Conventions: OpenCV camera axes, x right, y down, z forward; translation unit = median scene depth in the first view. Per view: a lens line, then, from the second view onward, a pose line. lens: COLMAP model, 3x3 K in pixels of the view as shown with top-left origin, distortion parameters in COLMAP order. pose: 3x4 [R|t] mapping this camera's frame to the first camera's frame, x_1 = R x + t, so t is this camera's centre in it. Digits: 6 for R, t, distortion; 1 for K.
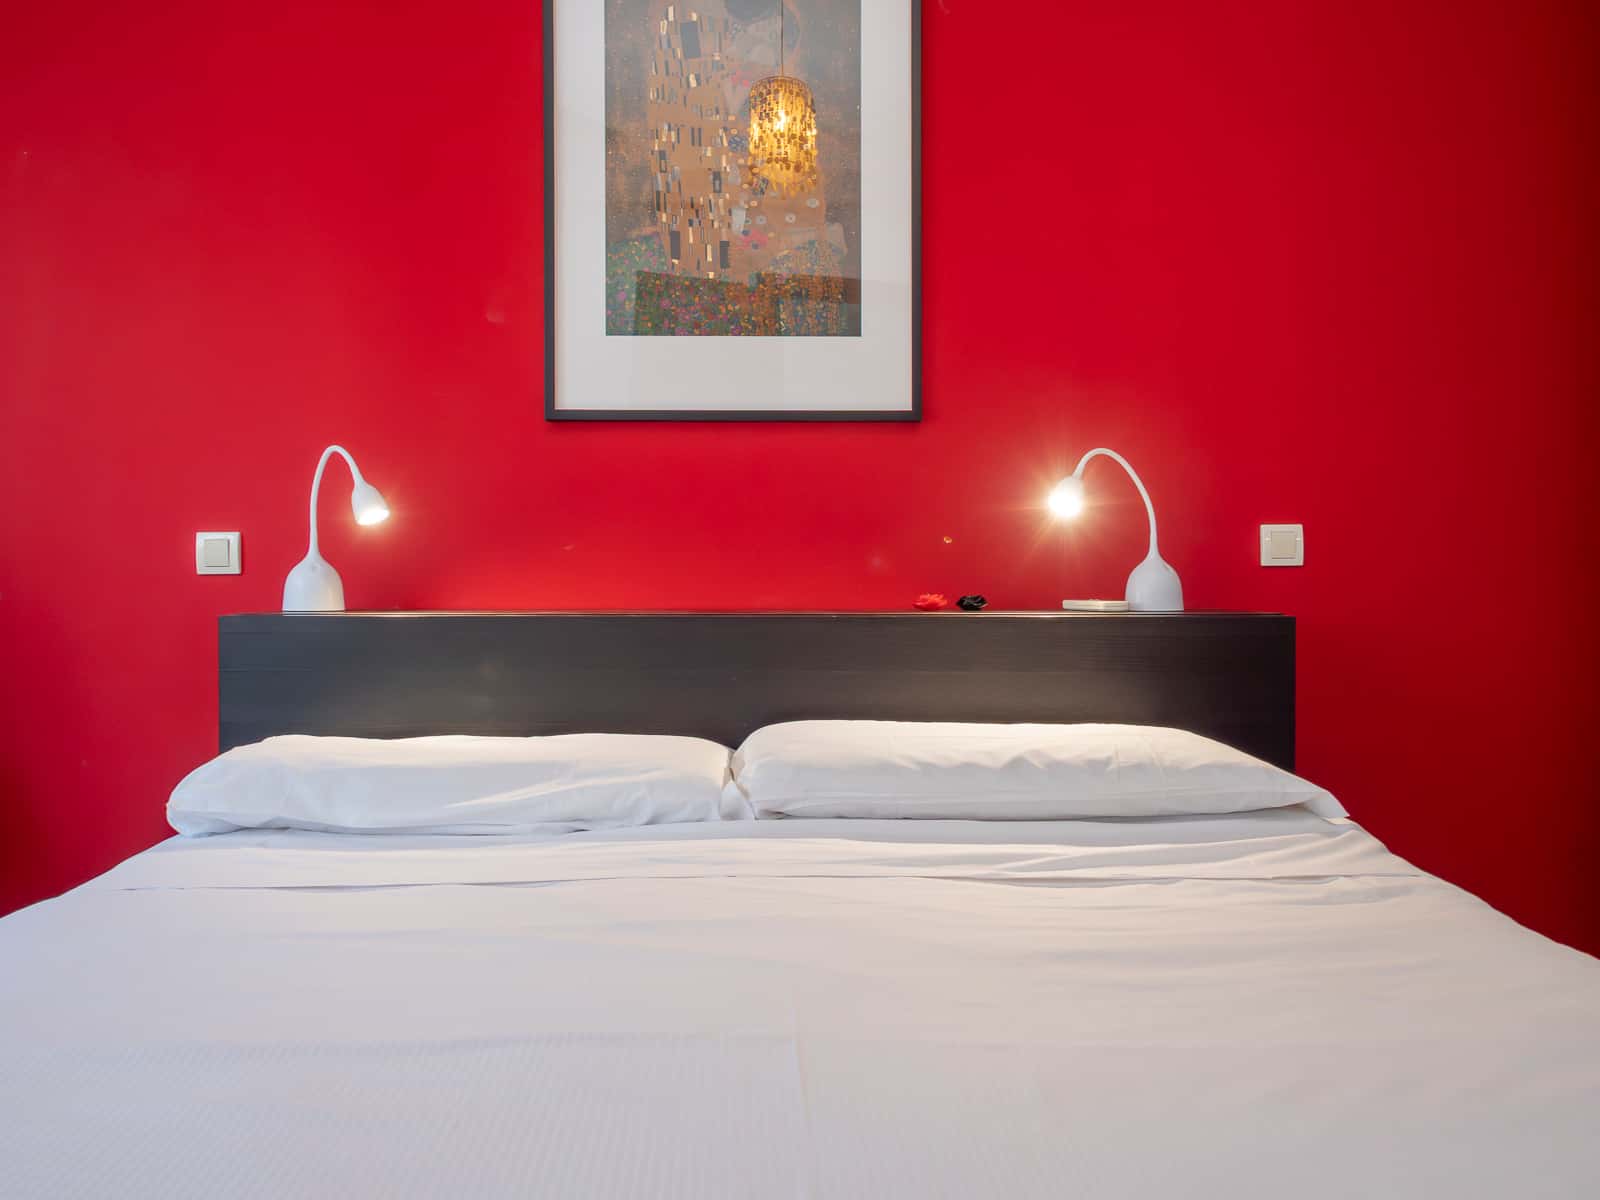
lens RADIAL K [[1295.0, 0, 803.9], [0, 1295.0, 583.7], [0, 0, 1]] dist [0.004874, 0.002921]
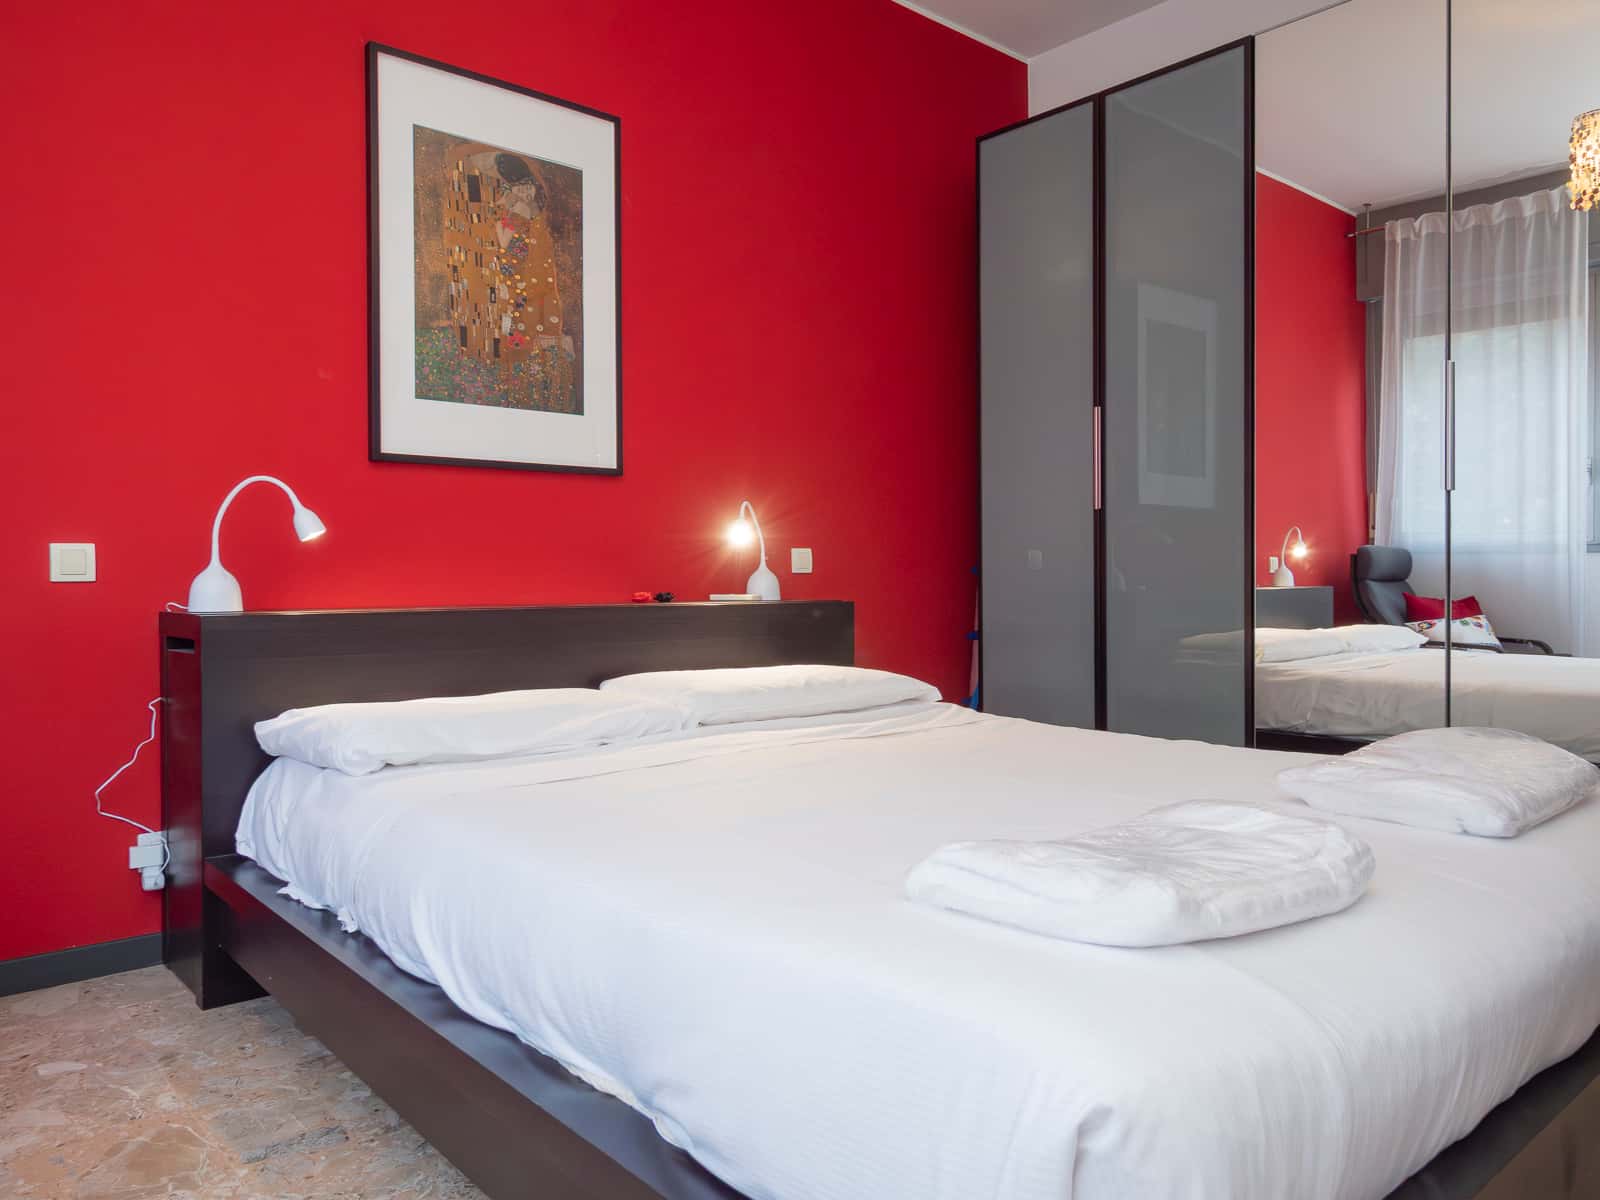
lens RADIAL K [[1131.3, 0, 792.7], [0, 1131.3, 584.7], [0, 0, 1]] dist [0.002027, -0.003857]
pose [[0.770188, -0.007532, 0.637772, -0.592583], [0.007937, 0.999966, 0.002224, -0.001487], [-0.637767, 0.003349, 0.770222, -0.131772]]
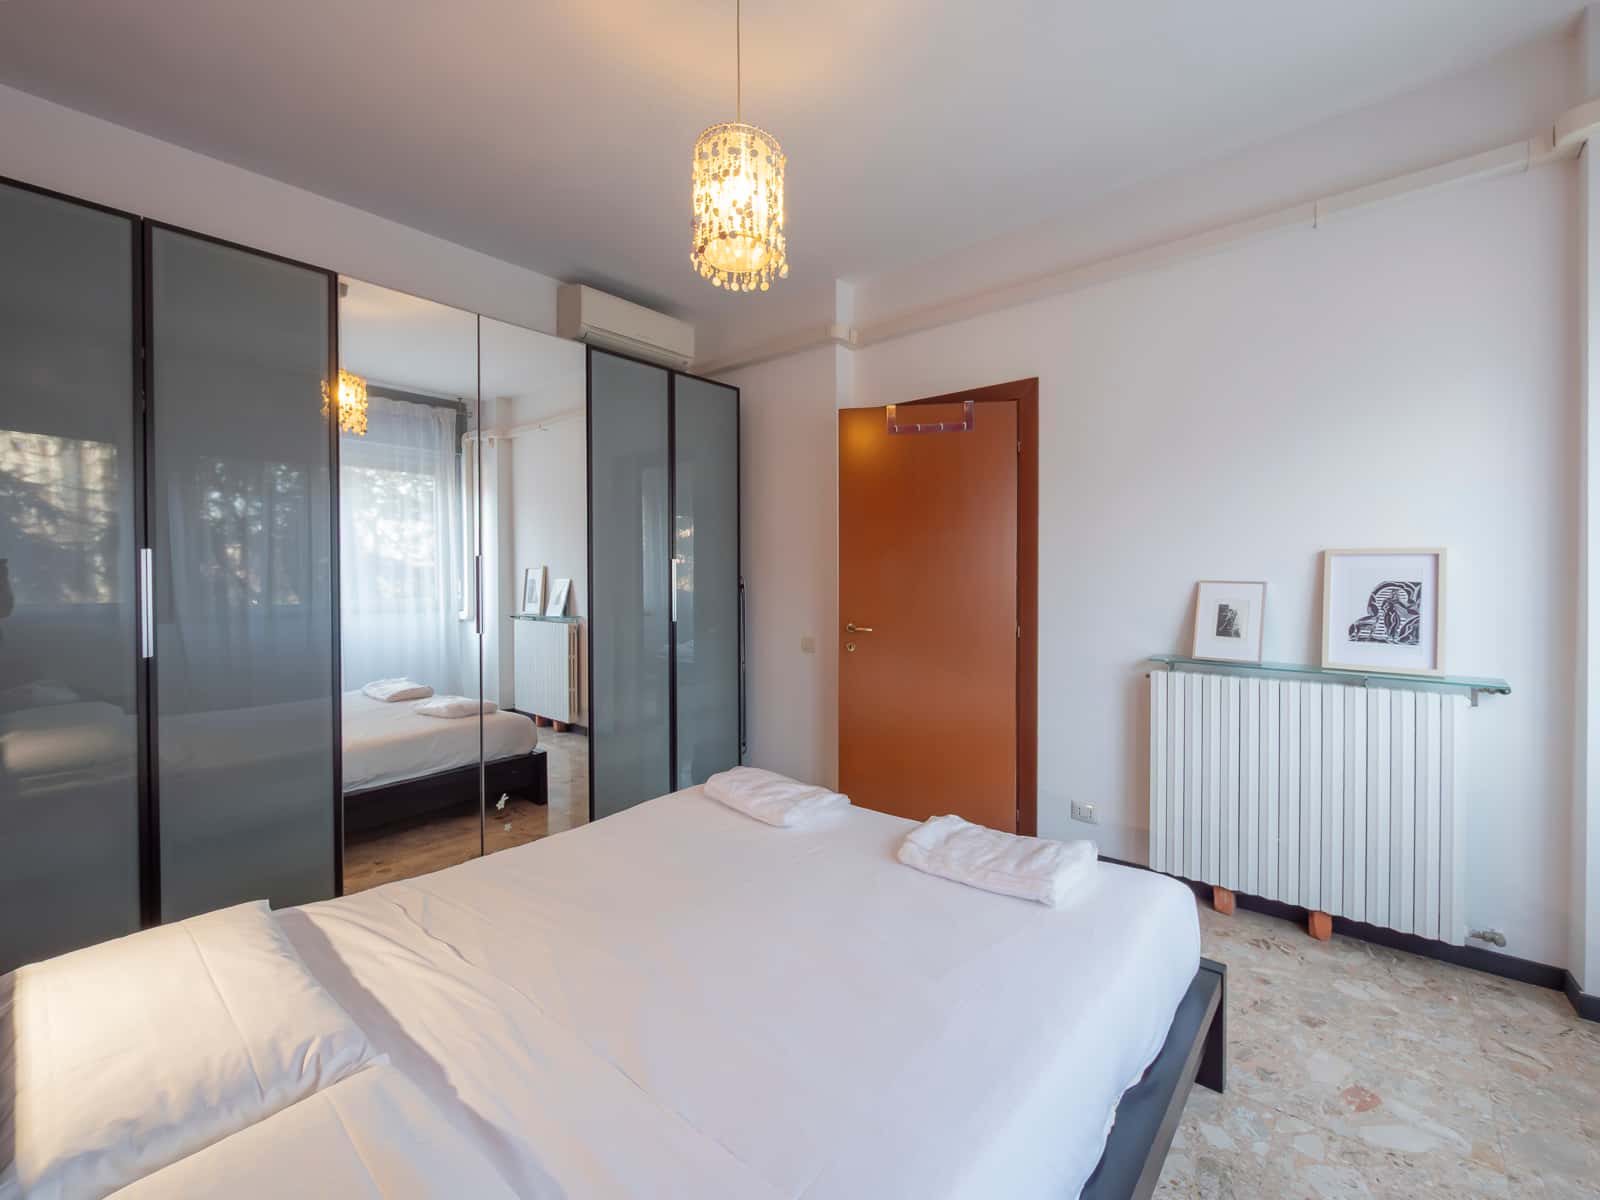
lens RADIAL K [[679.8, 0, 802.9], [0, 679.8, 583.6], [0, 0, 1]] dist [-0.005443, 0.000402]
pose [[-0.744093, -0.000275, 0.668076, -0.515223], [0.008611, 0.999913, 0.010002, -0.179274], [-0.668020, 0.013196, -0.744026, 0.816370]]
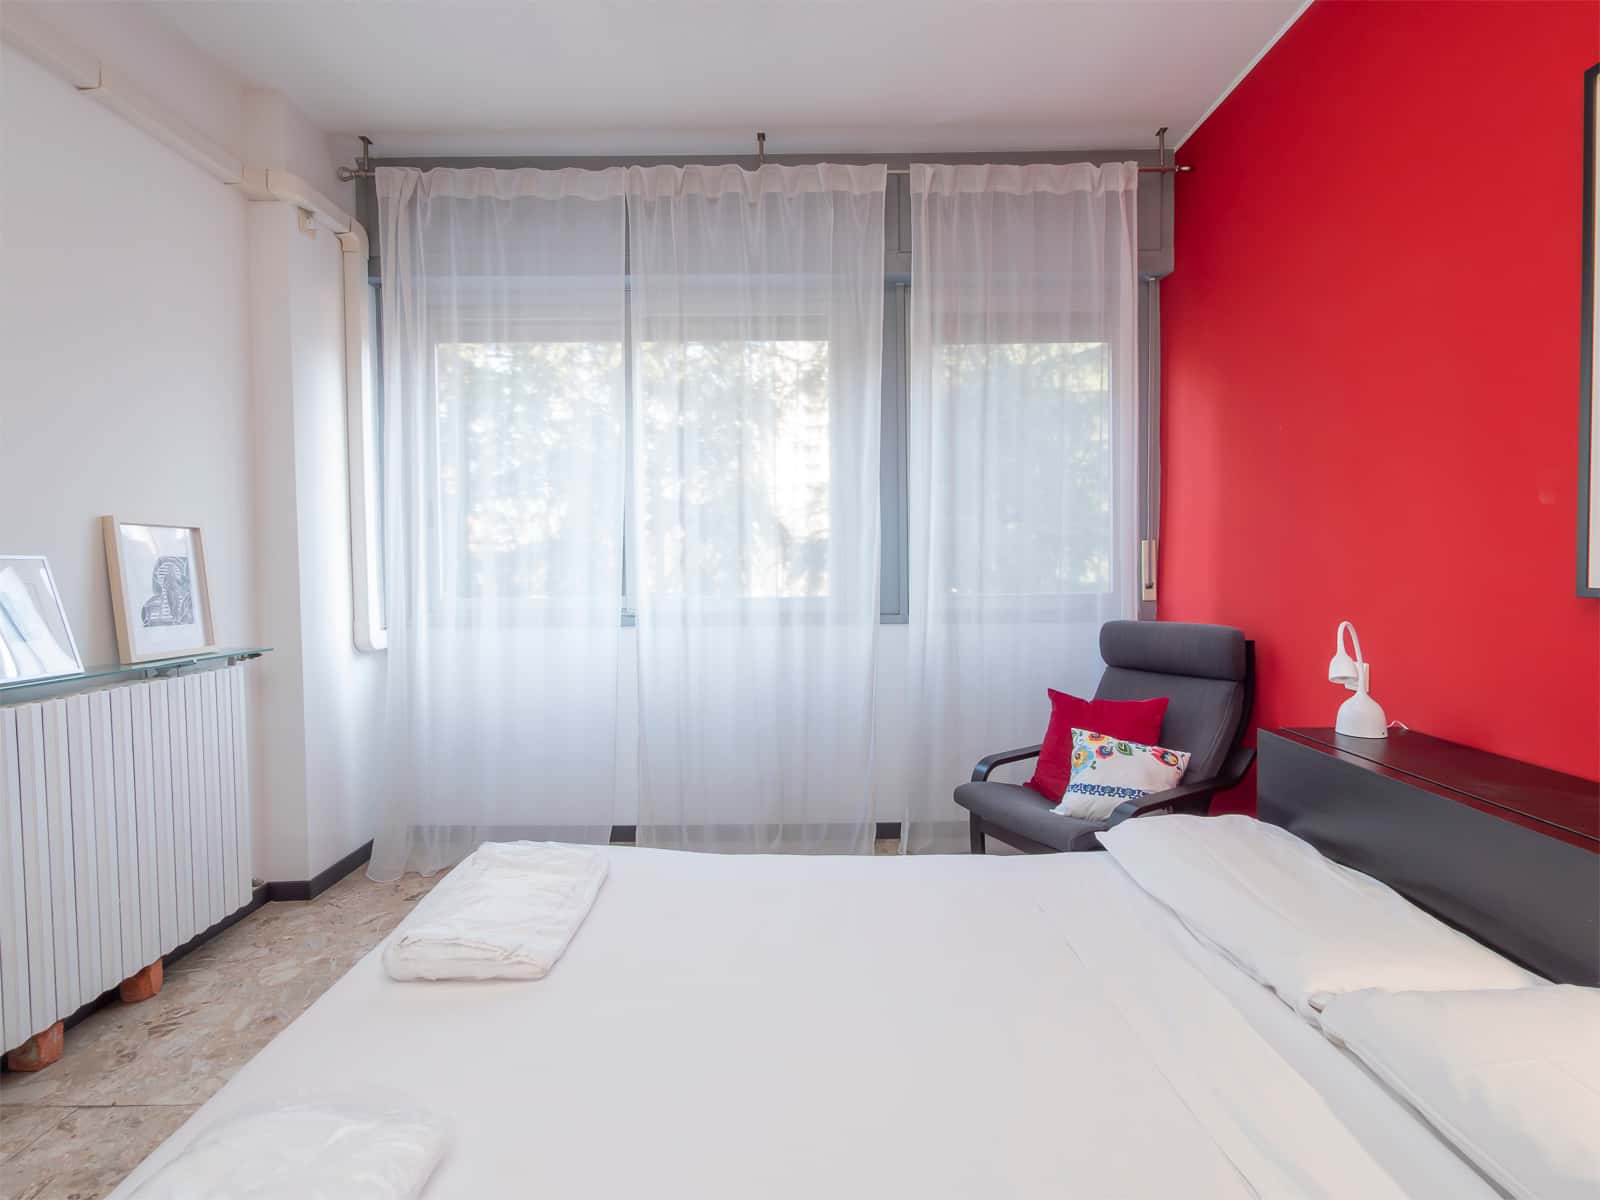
lens RADIAL K [[754.4, 0, 803.5], [0, 754.4, 586.8], [0, 0, 1]] dist [-0.001199, 0.000042]
pose [[-0.025659, 0.035387, -0.999044, 0.415456], [0.004561, 0.999367, 0.035281, -0.157662], [0.999660, -0.003651, -0.025804, 0.393430]]
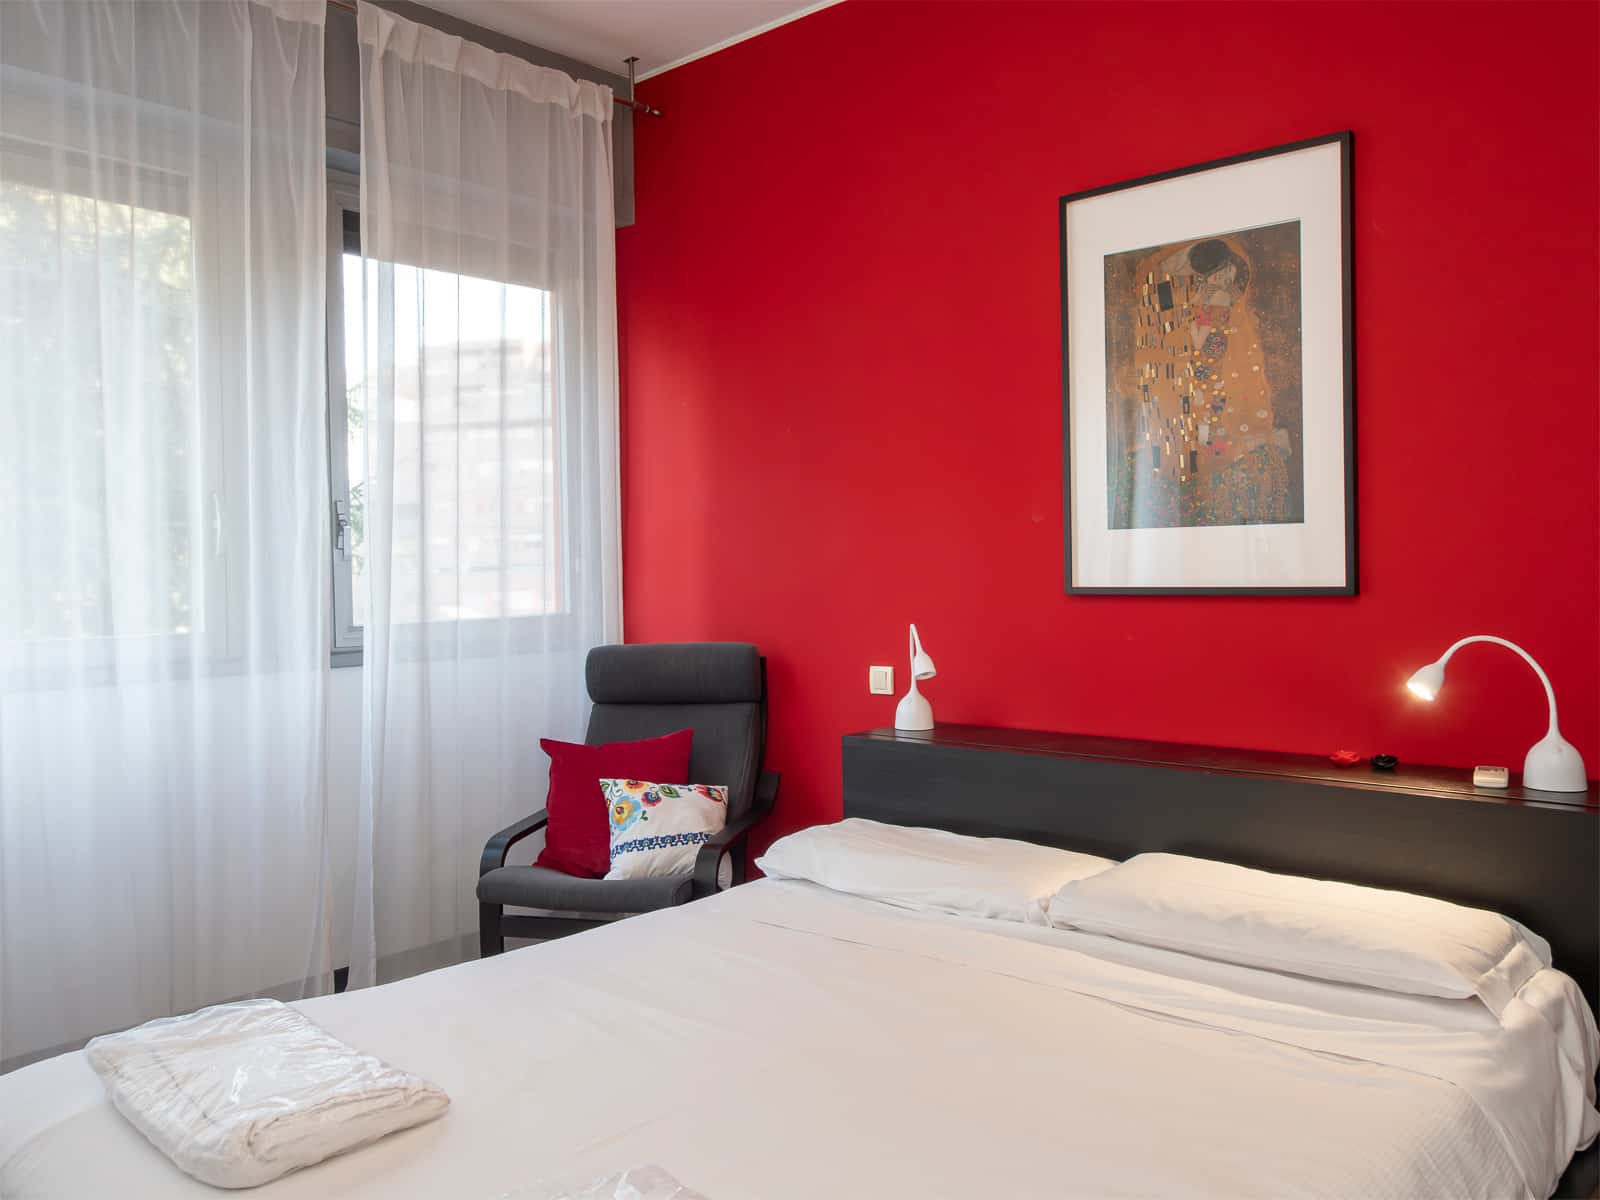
lens RADIAL K [[1289.1, 0, 802.3], [0, 1289.1, 574.6], [0, 0, 1]] dist [0.015253, 0.005695]
pose [[0.733262, -0.005183, -0.679926, 0.512616], [0.010497, 0.999938, 0.003698, -0.153837], [0.679865, -0.009849, 0.733271, -0.176501]]
